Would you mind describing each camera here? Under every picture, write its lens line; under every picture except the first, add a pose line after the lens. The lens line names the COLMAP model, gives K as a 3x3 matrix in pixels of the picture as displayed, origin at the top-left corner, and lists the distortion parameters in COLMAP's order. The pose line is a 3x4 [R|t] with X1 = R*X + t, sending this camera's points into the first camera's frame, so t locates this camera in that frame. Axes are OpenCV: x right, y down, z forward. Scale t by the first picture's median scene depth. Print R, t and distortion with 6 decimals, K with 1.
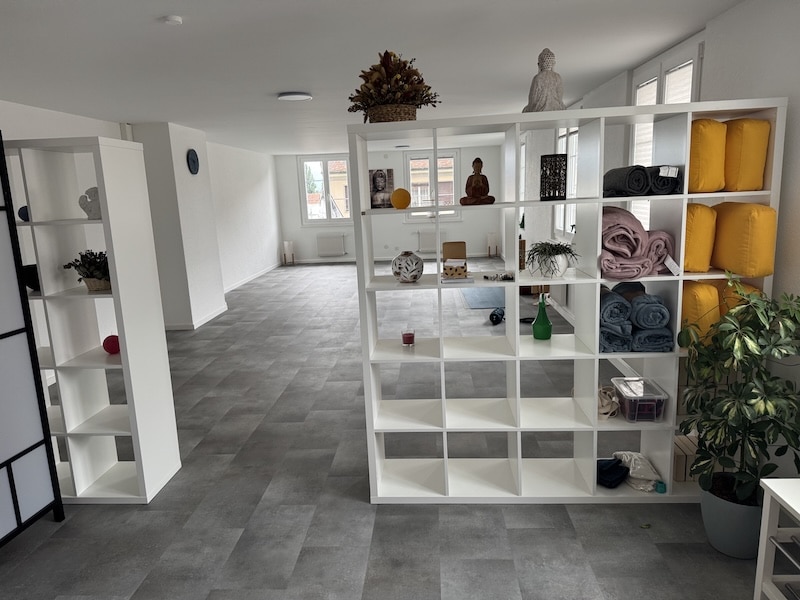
lens RADIAL K [[554.5, 0, 406.7], [0, 554.5, 299.5], [0, 0, 1]] dist [-0.005214, -0.012778]
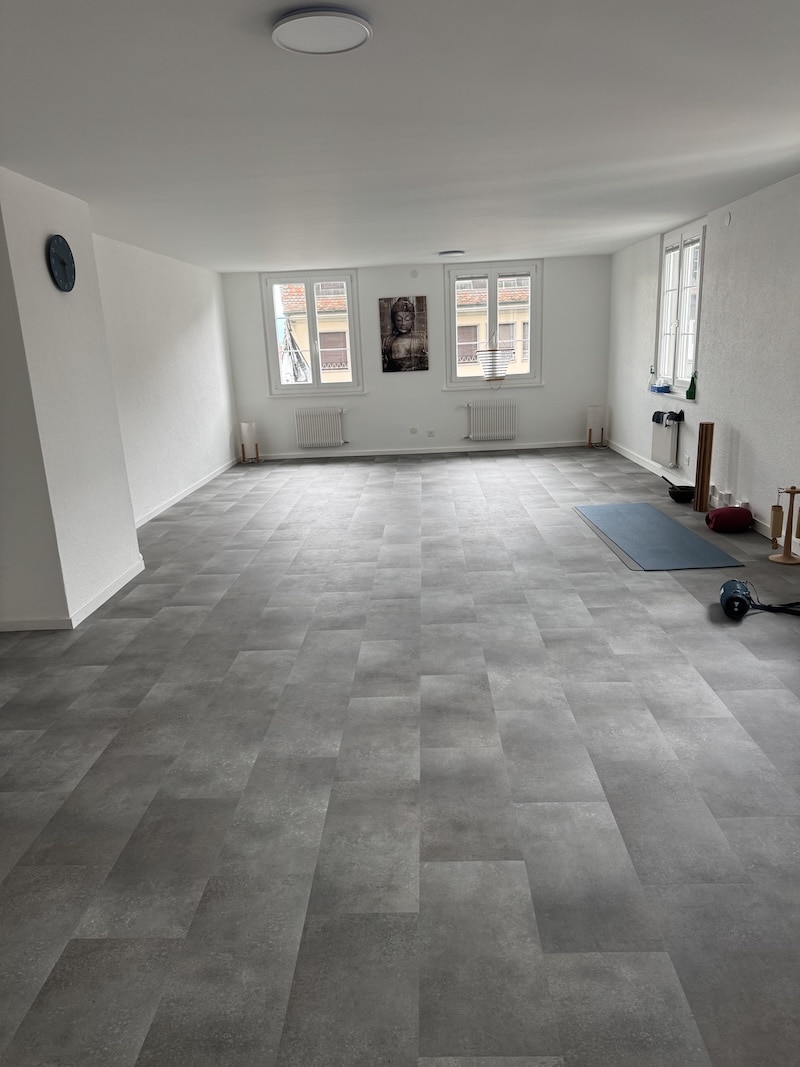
lens RADIAL K [[739.6, 0, 391.0], [0, 739.6, 536.3], [0, 0, 1]] dist [-0.005214, -0.012778]
pose [[0.999982, -0.006072, -0.000078, -0.079248], [0.006065, 0.997997, 0.062967, -0.041820], [-0.000304, -0.062966, 0.998016, 0.264527]]
